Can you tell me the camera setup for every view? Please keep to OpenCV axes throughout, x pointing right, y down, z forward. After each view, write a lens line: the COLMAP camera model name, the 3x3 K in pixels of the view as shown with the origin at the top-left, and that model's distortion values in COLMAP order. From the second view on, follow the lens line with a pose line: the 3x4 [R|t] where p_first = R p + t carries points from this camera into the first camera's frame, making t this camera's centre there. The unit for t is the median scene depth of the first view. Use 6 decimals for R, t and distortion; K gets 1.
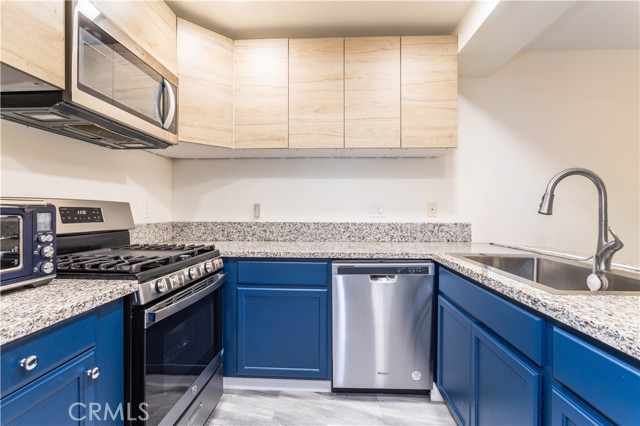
lens RADIAL K [[307.5, 0, 320.0], [0, 307.5, 213.0], [0, 0, 1]] dist [-0.003932, -0.000060]
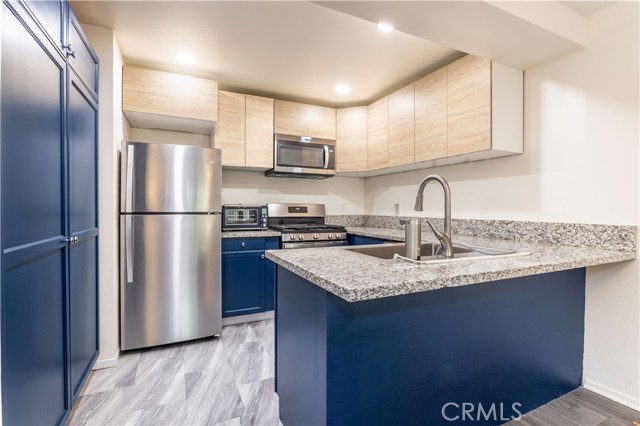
lens RADIAL K [[307.5, 0, 320.0], [0, 307.5, 213.0], [0, 0, 1]] dist [-0.003932, -0.000060]
pose [[0.482639, 0.013557, -0.875714, 1.074400], [-0.010229, 0.999899, 0.009842, 0.004078], [0.875760, 0.004207, 0.482729, -0.030996]]
